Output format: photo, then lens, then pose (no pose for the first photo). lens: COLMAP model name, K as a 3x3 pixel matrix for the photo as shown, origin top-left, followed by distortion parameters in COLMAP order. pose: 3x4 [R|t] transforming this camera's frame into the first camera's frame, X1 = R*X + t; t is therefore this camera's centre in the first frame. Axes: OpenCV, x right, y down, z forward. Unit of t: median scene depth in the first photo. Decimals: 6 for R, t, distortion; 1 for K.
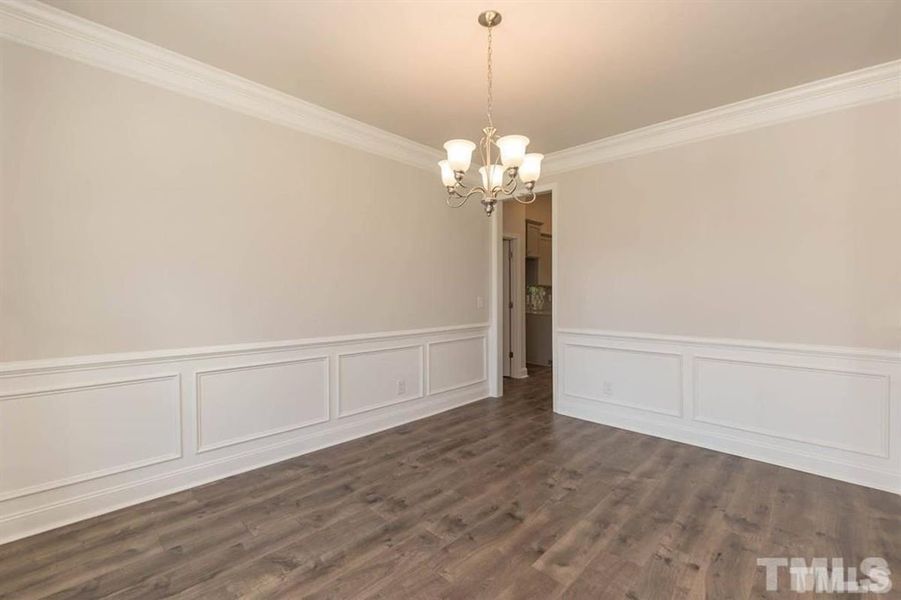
lens RADIAL K [[429.6, 0, 450.2], [0, 429.6, 297.5], [0, 0, 1]] dist [-0.026087, -0.000483]
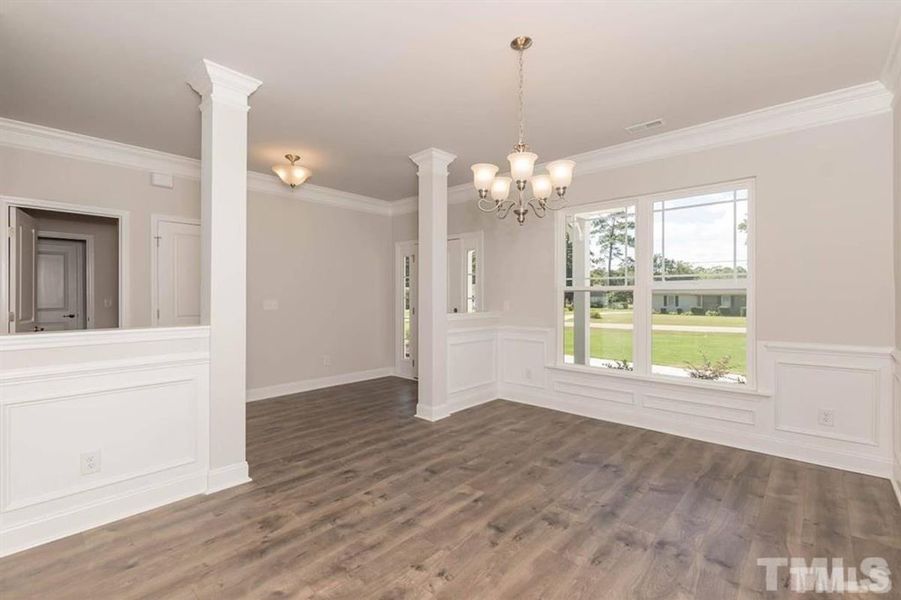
lens RADIAL K [[429.6, 0, 453.3], [0, 429.6, 294.9], [0, 0, 1]] dist [-0.026087, -0.000483]
pose [[-0.999572, -0.000084, -0.029265, 0.283349], [-0.000496, 0.999901, 0.014081, -0.028272], [0.029261, 0.014089, -0.999473, 2.010409]]
